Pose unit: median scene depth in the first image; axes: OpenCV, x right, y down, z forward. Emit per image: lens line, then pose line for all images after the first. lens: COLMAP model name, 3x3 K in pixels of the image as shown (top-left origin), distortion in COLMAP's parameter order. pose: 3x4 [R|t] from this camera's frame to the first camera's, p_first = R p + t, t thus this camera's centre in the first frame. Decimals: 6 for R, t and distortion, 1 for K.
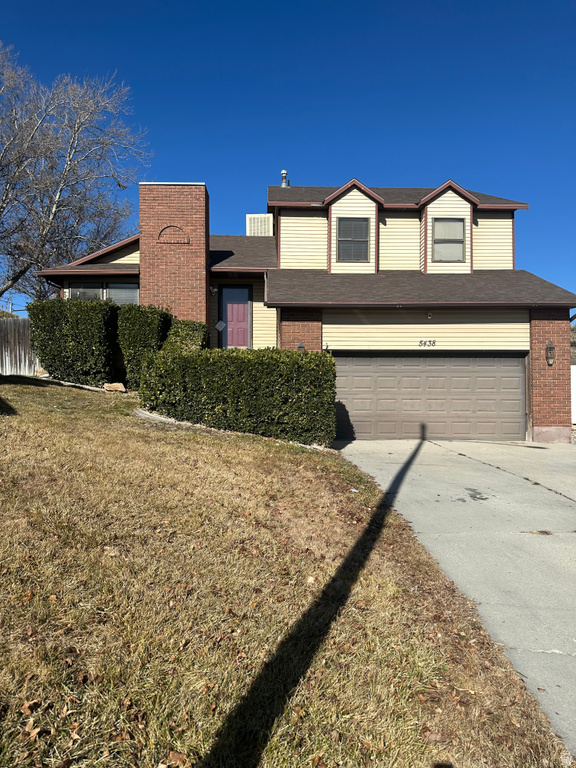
lens RADIAL K [[542.1, 0, 290.8], [0, 542.1, 381.4], [0, 0, 1]] dist [0.070526, -0.104979]
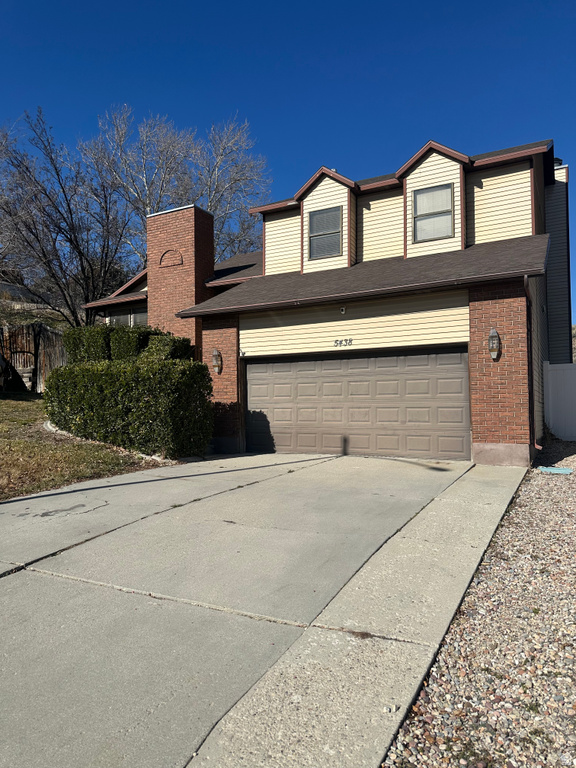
lens RADIAL K [[542.1, 0, 290.5], [0, 542.1, 387.4], [0, 0, 1]] dist [0.070526, -0.104979]
pose [[0.862917, -0.030513, -0.504424, 0.531483], [0.023982, 0.999523, -0.019435, 0.013291], [0.504776, 0.004674, 0.863237, 0.193657]]
